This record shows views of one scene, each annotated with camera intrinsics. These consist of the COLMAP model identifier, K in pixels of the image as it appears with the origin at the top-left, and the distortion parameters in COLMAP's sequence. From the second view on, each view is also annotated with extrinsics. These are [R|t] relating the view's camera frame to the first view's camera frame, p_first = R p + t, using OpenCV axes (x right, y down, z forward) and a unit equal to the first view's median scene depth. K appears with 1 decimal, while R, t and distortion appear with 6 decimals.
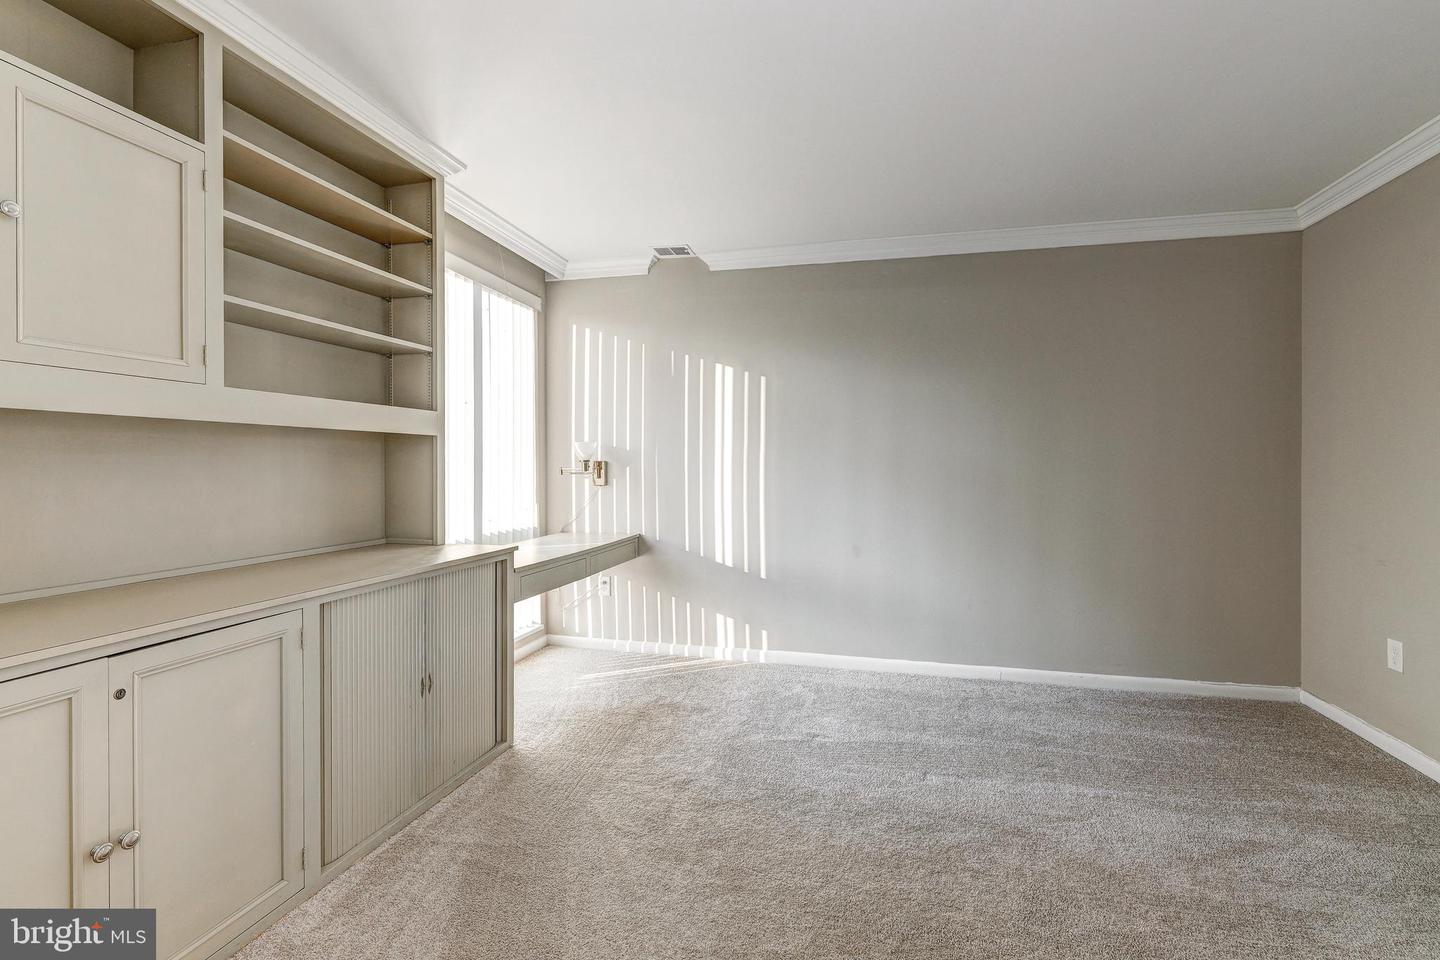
lens RADIAL K [[661.7, 0, 726.1], [0, 661.7, 475.2], [0, 0, 1]] dist [-0.000017, -0.000054]
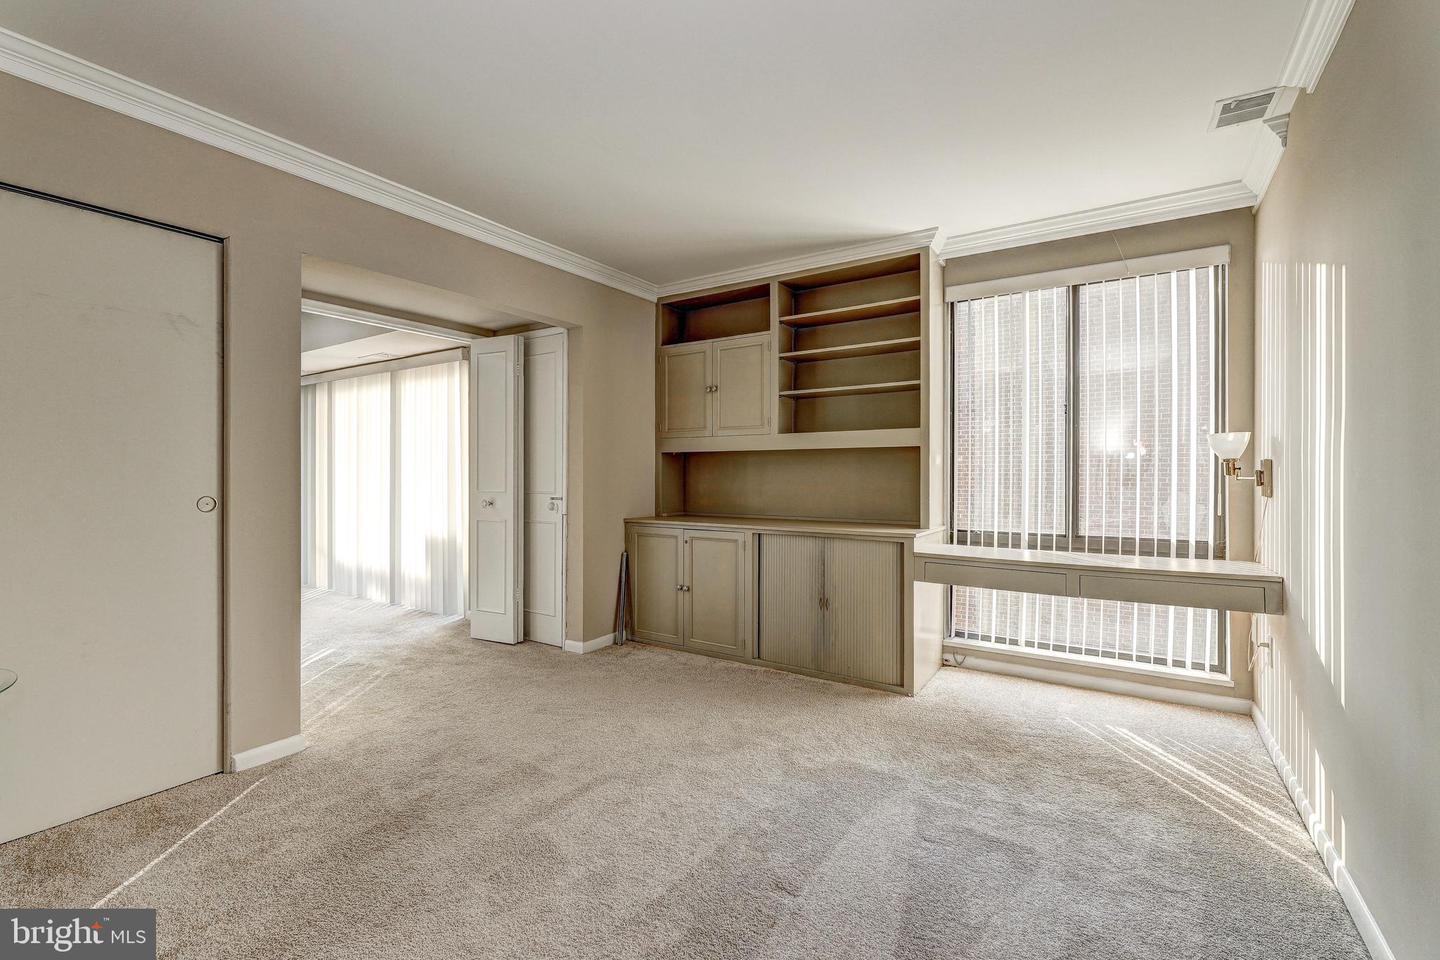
lens RADIAL K [[627.0, 0, 719.1], [0, 627.0, 474.9], [0, 0, 1]] dist [0.002622, 0.000115]
pose [[-0.343155, -0.005942, -0.939260, 0.931836], [-0.017635, 0.999844, 0.000117, 0.006539], [0.939113, 0.016604, -0.343207, 1.113628]]
